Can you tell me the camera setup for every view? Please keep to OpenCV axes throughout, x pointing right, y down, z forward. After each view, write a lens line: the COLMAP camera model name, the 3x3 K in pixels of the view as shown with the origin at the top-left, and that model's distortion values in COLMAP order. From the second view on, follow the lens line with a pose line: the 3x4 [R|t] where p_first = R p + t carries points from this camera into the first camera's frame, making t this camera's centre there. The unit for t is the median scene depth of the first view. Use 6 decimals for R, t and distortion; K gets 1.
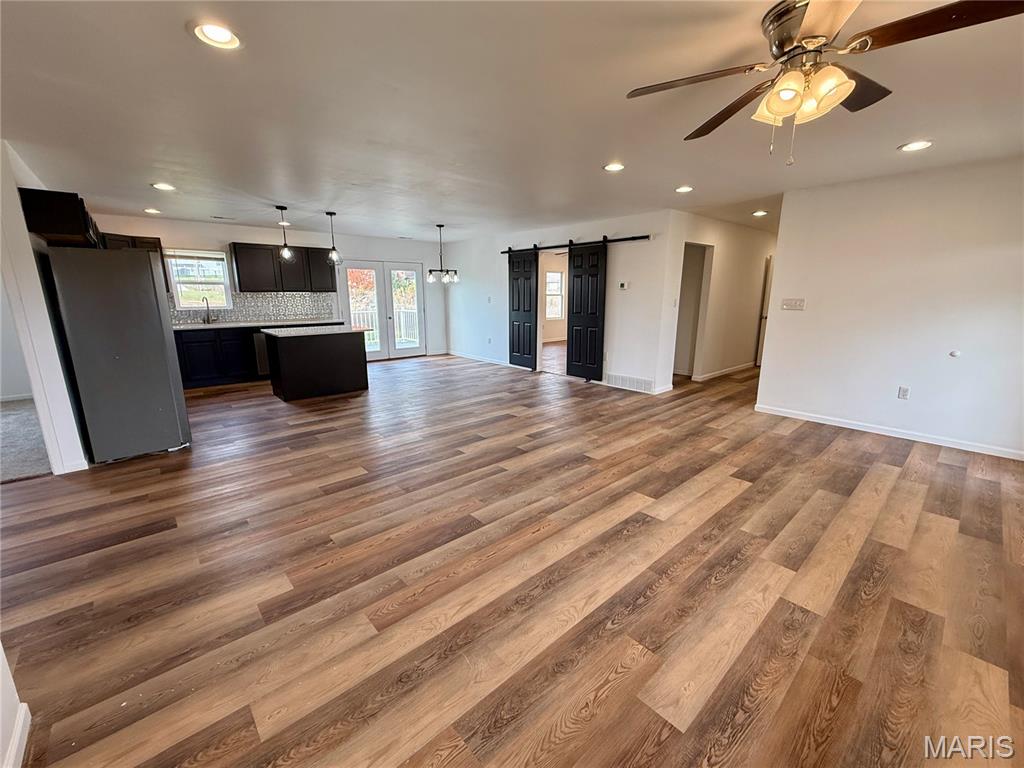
lens RADIAL K [[433.8, 0, 516.3], [0, 433.8, 385.7], [0, 0, 1]] dist [-0.000494, 0.000012]
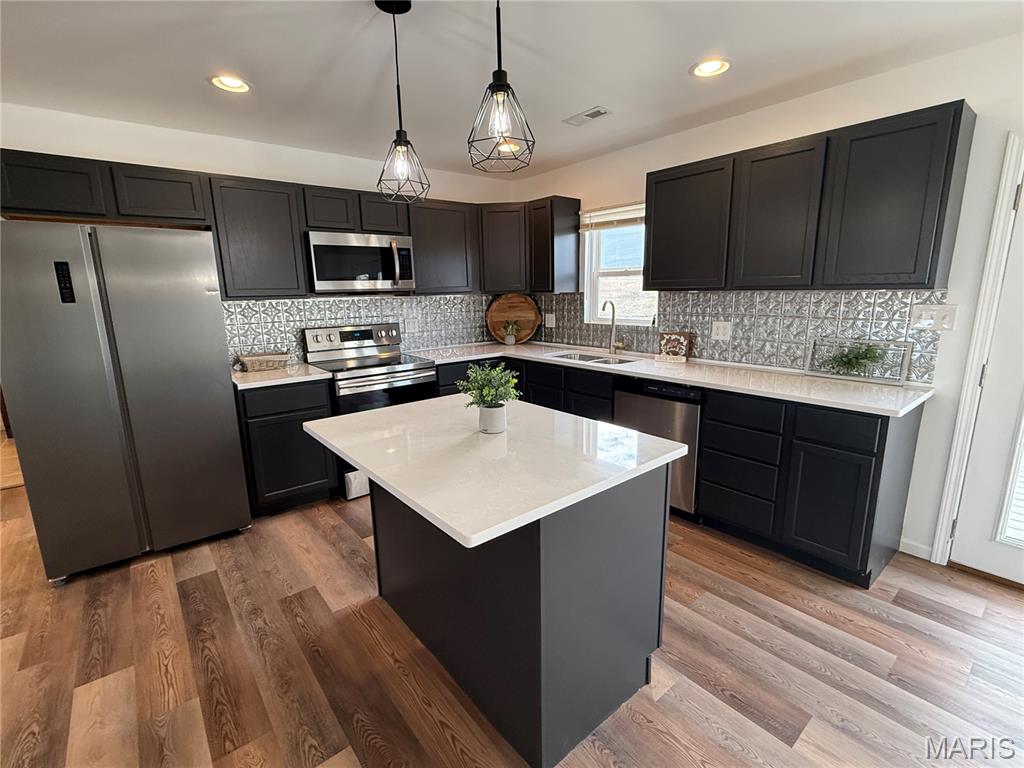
lens RADIAL K [[470.8, 0, 509.3], [0, 470.8, 381.5], [0, 0, 1]] dist [-0.001081, -0.000315]
pose [[-0.046545, 0.190706, -0.980543, -0.154589], [-0.196719, 0.960634, 0.196172, -0.194707], [0.979354, 0.202022, -0.007198, 0.891594]]
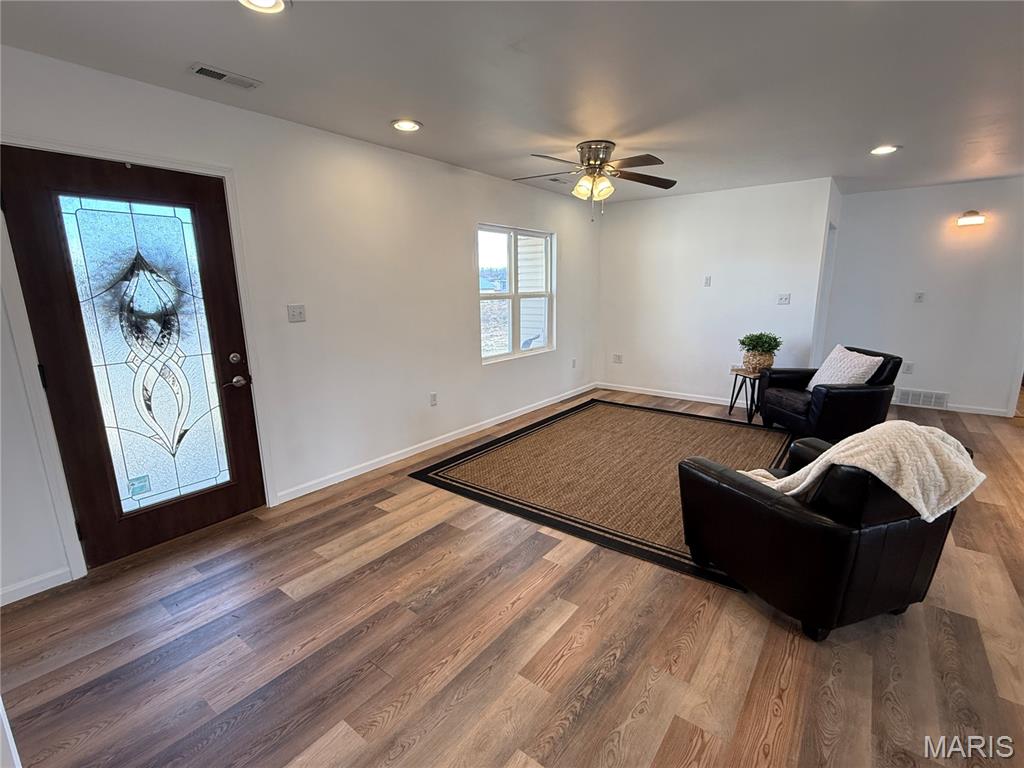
lens RADIAL K [[470.8, 0, 515.4], [0, 470.8, 388.0], [0, 0, 1]] dist [-0.001081, -0.000315]
pose [[-0.983973, 0.050111, -0.171134, 0.345383], [-0.025221, 0.910945, 0.411756, -0.177312], [0.176527, 0.409473, -0.895081, 0.794292]]
